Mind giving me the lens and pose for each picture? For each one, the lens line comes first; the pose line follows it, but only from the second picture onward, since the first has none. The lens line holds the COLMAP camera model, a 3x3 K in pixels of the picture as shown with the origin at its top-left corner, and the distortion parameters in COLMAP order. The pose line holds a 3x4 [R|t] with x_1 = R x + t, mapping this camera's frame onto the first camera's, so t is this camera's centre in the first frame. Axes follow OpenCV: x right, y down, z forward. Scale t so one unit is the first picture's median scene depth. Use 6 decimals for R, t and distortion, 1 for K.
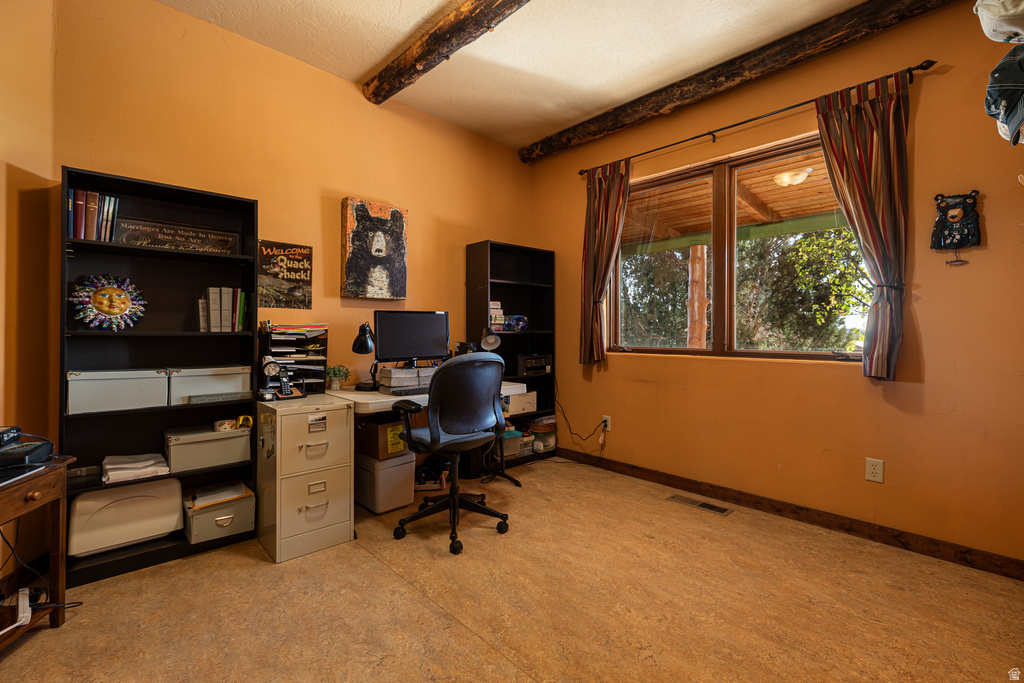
lens RADIAL K [[458.5, 0, 509.9], [0, 458.5, 335.7], [0, 0, 1]] dist [0.002887, 0.000065]
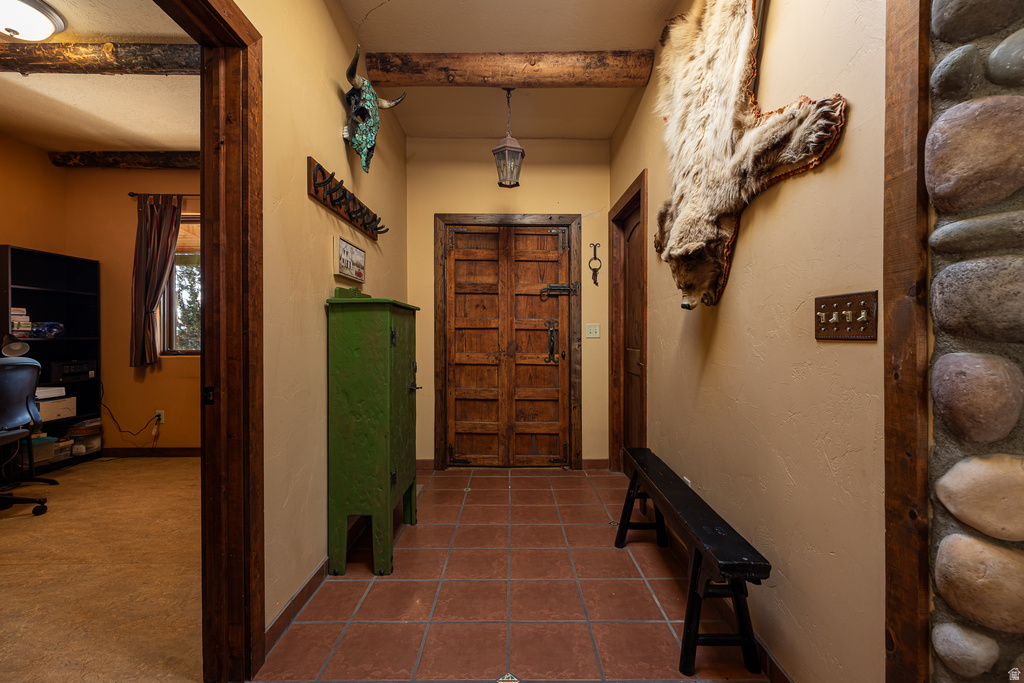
lens RADIAL K [[458.5, 0, 509.5], [0, 458.5, 334.8], [0, 0, 1]] dist [0.002887, 0.000065]
pose [[0.676076, -0.001696, 0.736830, -0.046932], [0.011075, 0.999908, -0.007860, 0.002503], [-0.736749, 0.013475, 0.676032, -0.436392]]
